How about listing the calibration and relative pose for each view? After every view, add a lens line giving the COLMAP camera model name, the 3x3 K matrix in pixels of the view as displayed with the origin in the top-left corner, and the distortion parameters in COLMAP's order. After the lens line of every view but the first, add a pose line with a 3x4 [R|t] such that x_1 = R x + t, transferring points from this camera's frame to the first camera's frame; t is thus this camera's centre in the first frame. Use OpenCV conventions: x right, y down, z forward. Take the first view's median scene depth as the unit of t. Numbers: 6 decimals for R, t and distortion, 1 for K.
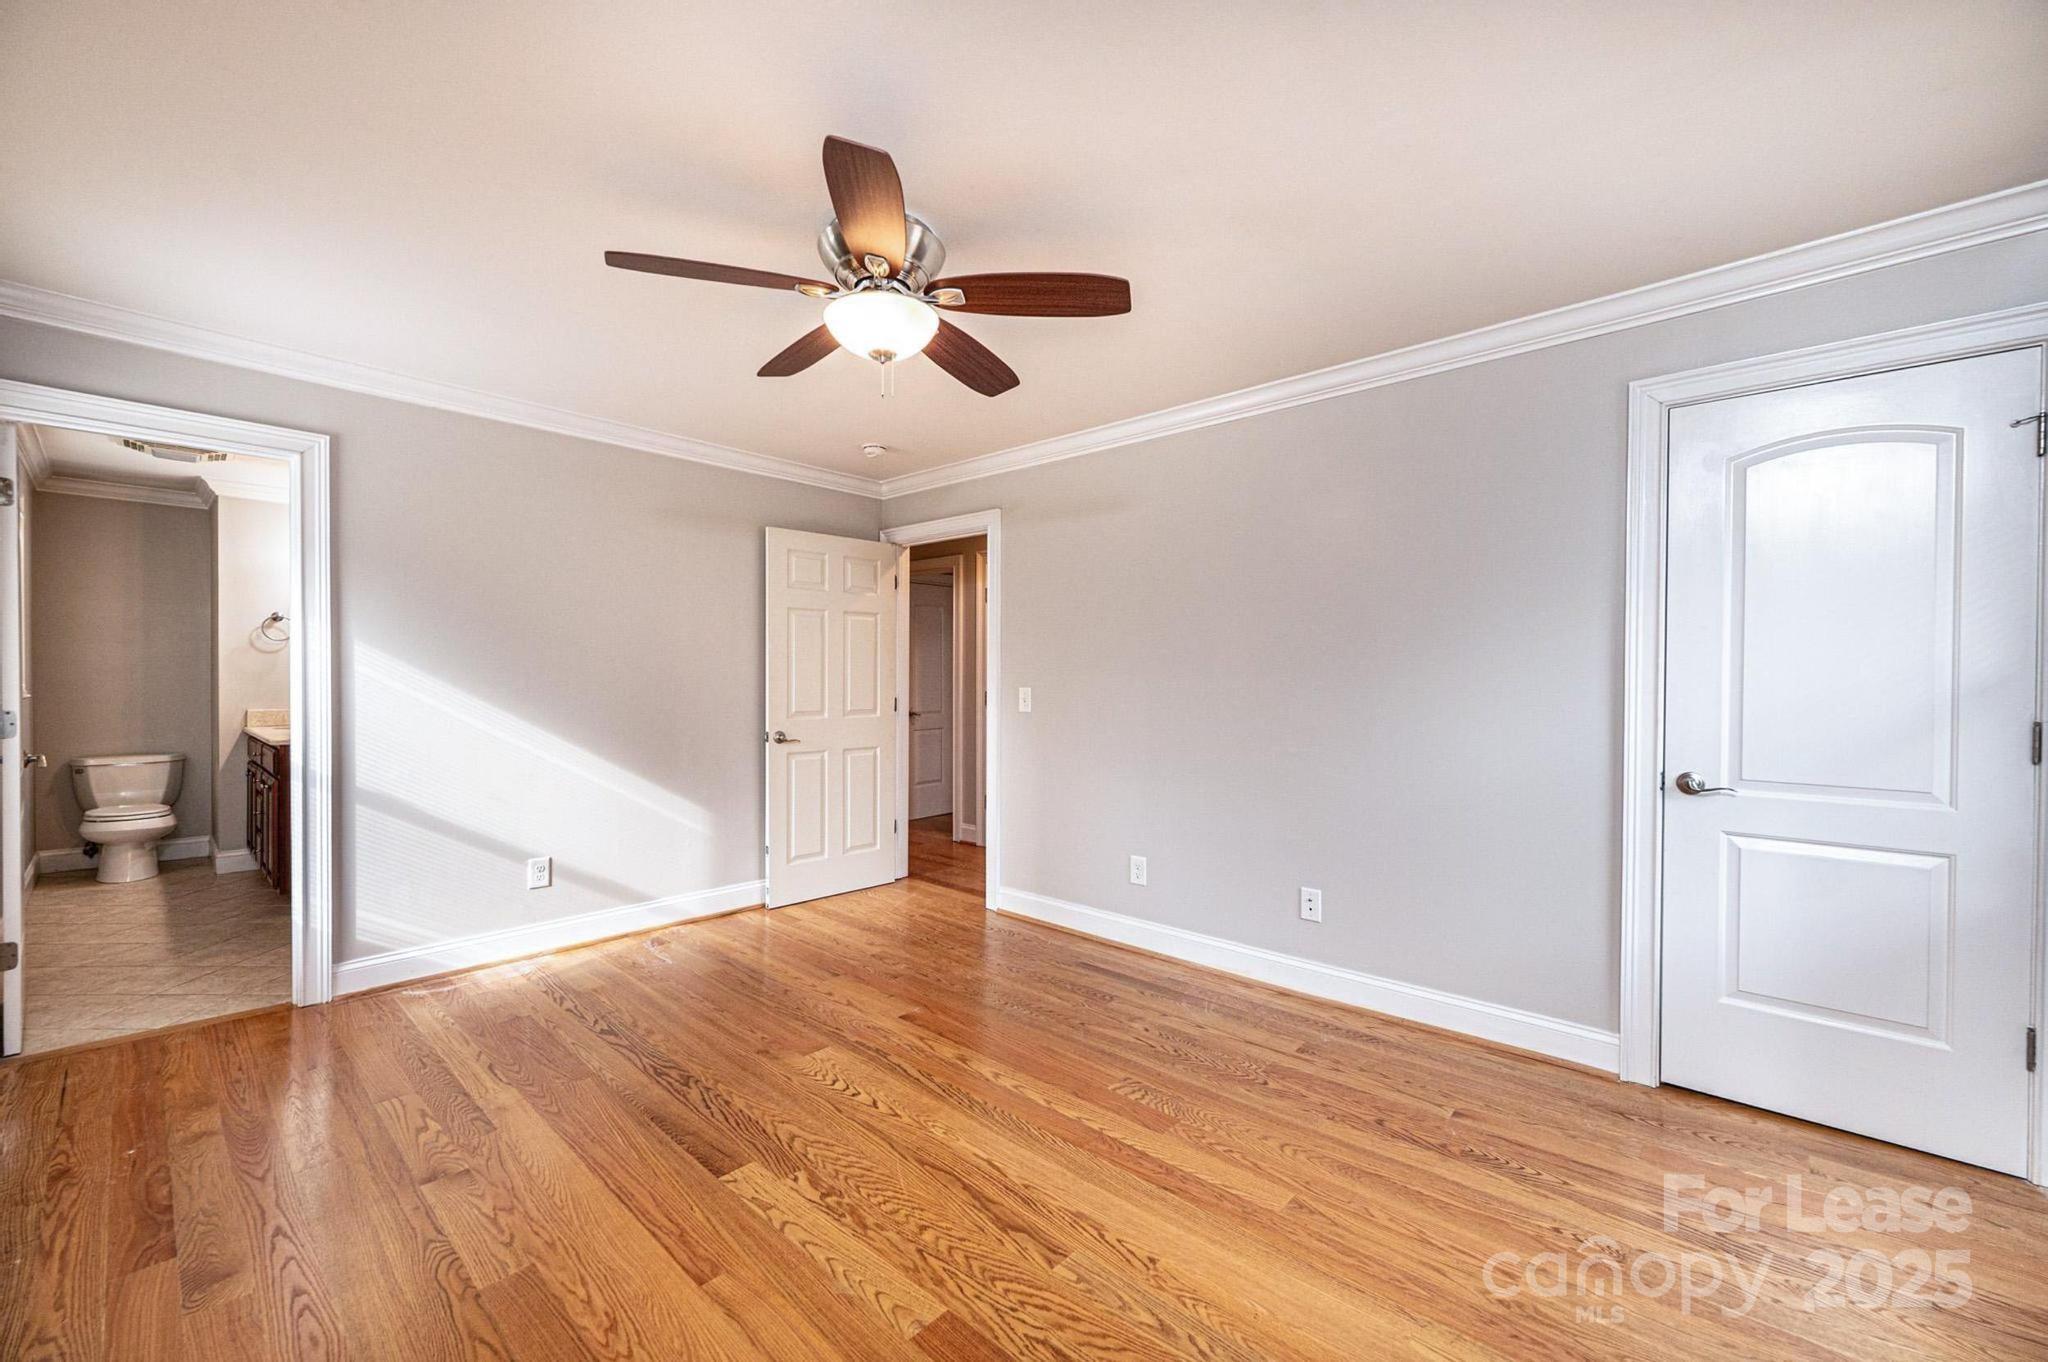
lens RADIAL K [[813.4, 0, 1024.0], [0, 813.4, 681.0], [0, 0, 1]] dist [-0.000549, 0.000298]
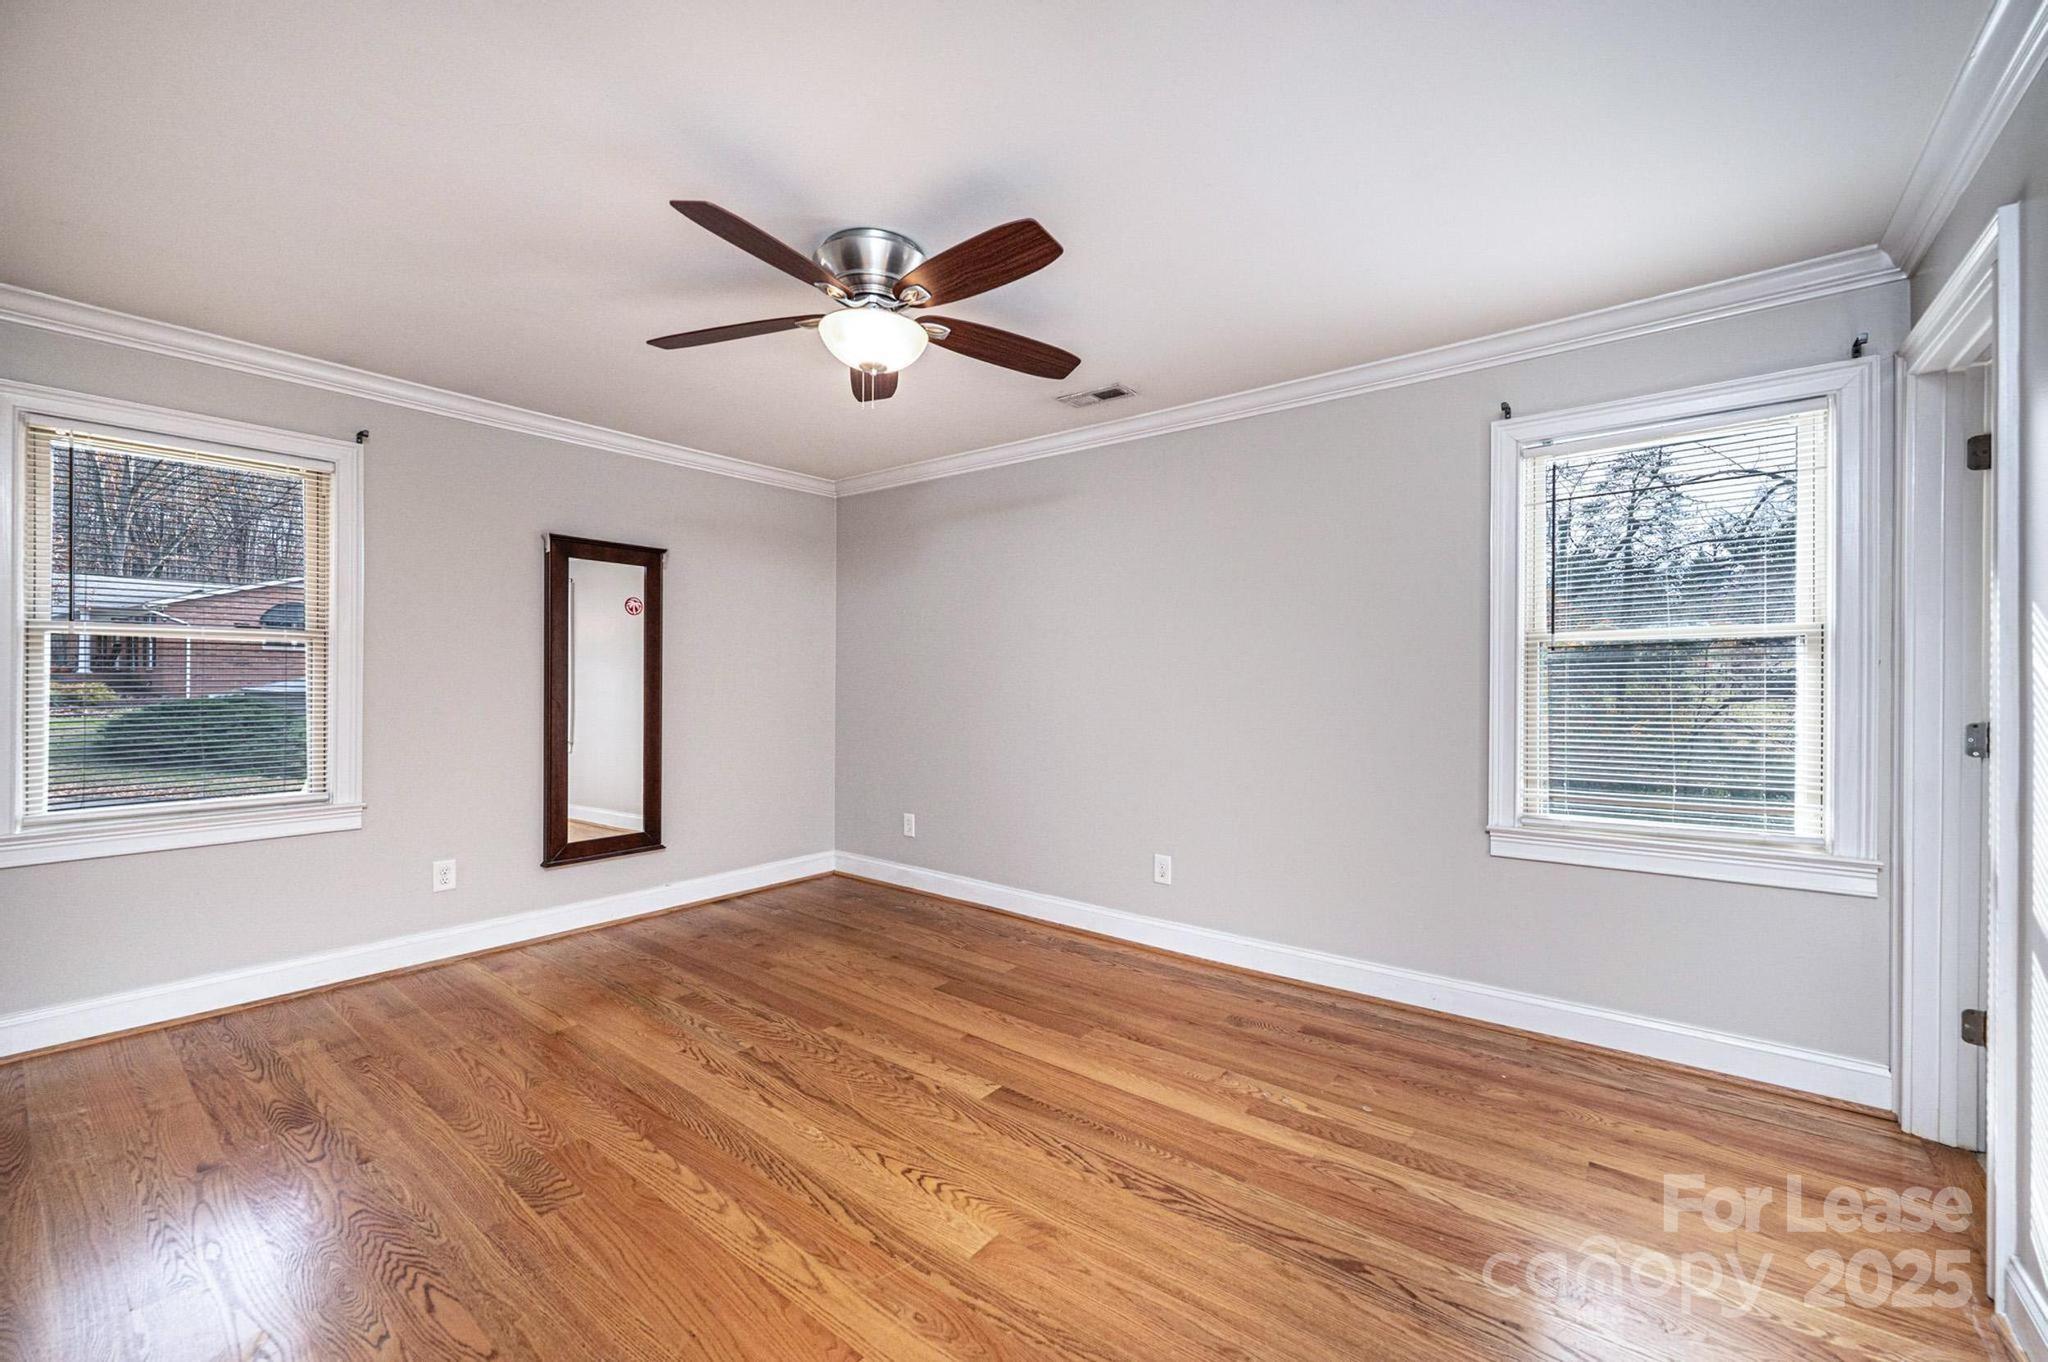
lens RADIAL K [[813.4, 0, 1024.0], [0, 813.4, 681.0], [0, 0, 1]] dist [-0.000549, 0.000298]
pose [[-0.997413, -0.005302, -0.071683, -0.286397], [-0.005673, 0.999972, 0.004978, -0.000879], [0.071655, 0.005372, -0.997415, 1.992271]]
